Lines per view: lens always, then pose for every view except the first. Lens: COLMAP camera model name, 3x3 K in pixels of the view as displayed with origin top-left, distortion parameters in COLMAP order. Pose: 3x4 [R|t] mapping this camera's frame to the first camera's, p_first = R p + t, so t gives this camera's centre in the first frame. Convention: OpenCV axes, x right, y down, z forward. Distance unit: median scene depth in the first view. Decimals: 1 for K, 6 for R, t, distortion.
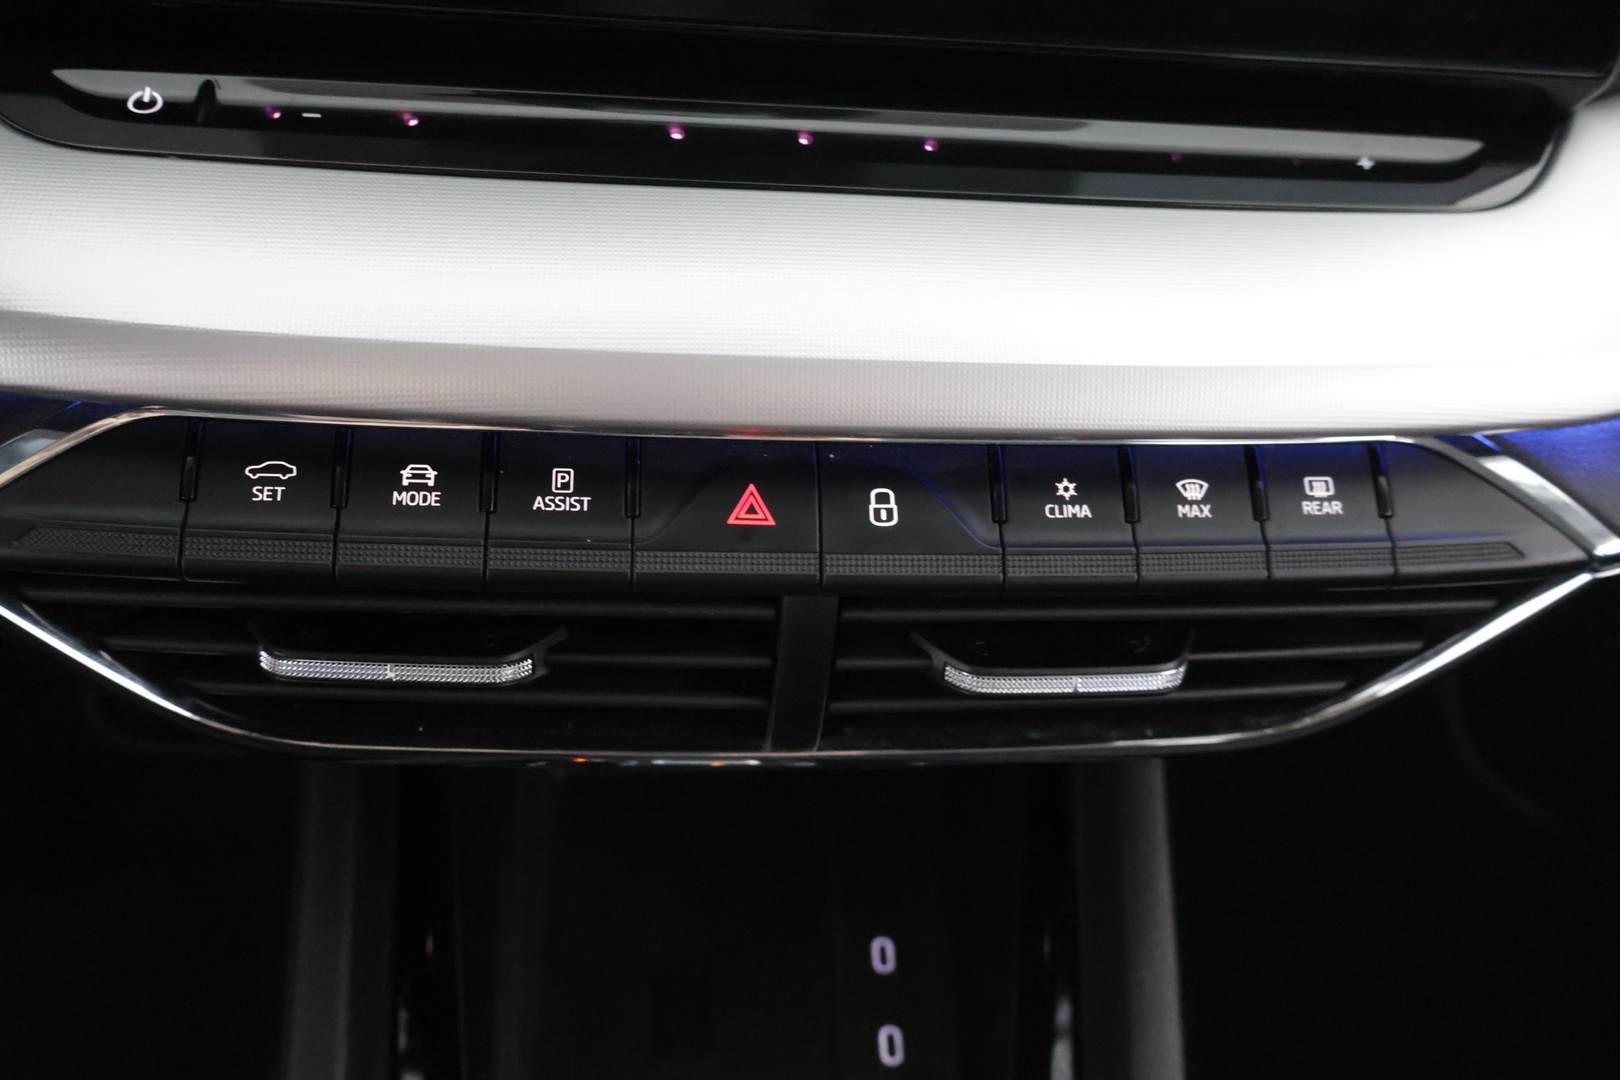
lens RADIAL K [[1354.8, 0, 791.5], [0, 1354.8, 543.8], [0, 0, 1]] dist [0.000582, -0.006201]
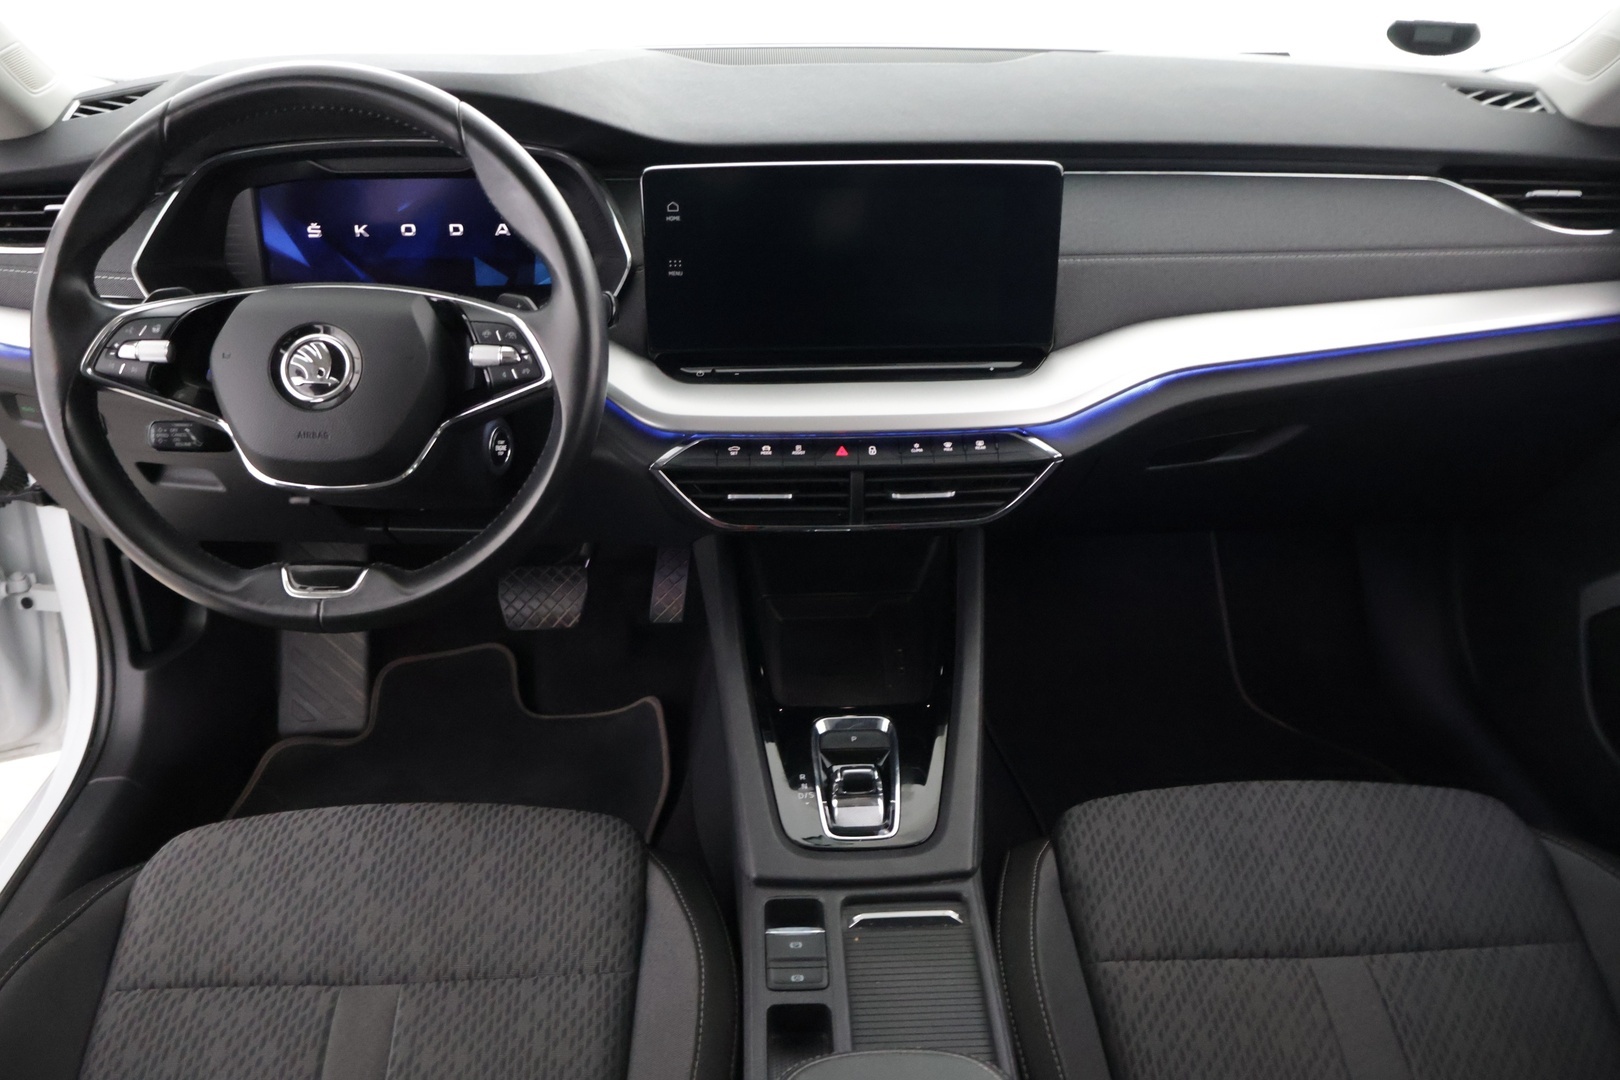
lens RADIAL K [[1354.8, 0, 800.0], [0, 1354.8, 541.3], [0, 0, 1]] dist [0.000582, -0.006201]
pose [[0.994745, -0.062673, -0.080959, 0.168706], [0.043056, 0.973502, -0.224587, 1.207840], [0.092889, 0.219921, 0.971085, -3.128897]]
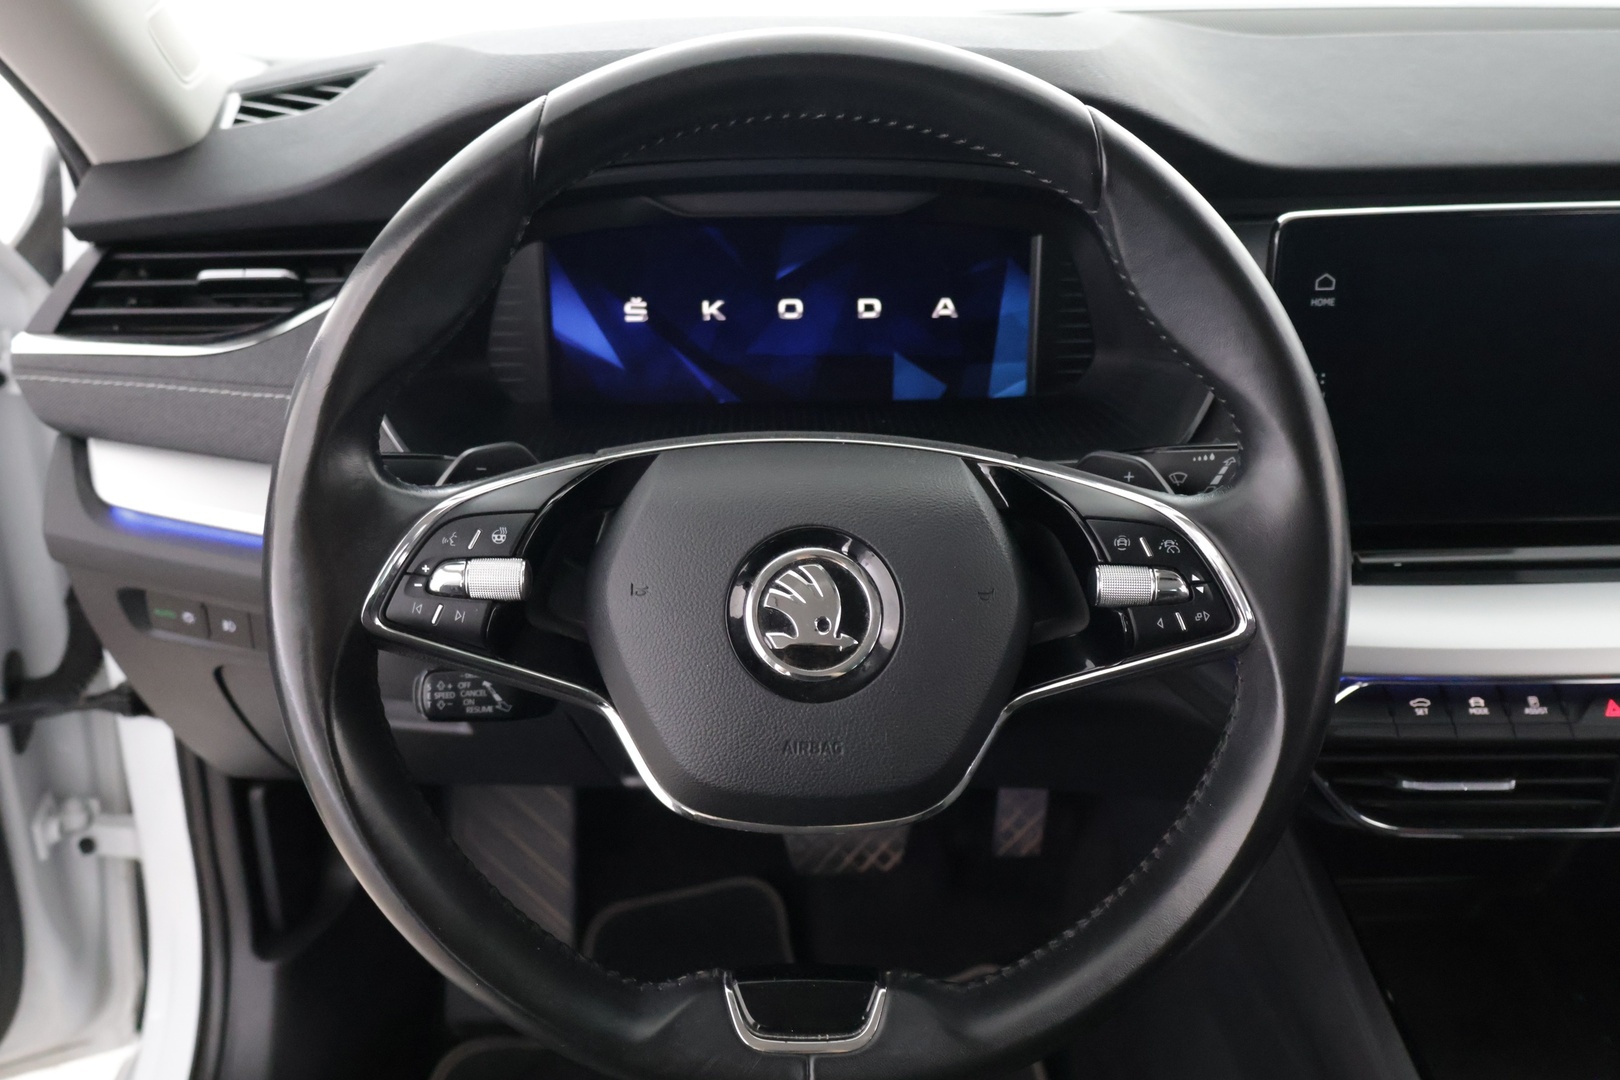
lens RADIAL K [[1532.1, 0, 800.2], [0, 1532.1, 533.2], [0, 0, 1]] dist [0.013451, 0.000000]
pose [[0.994028, -0.063433, -0.088791, -1.214565], [0.039320, 0.967237, -0.250814, 0.303473], [0.101792, 0.245825, 0.963955, -1.902662]]
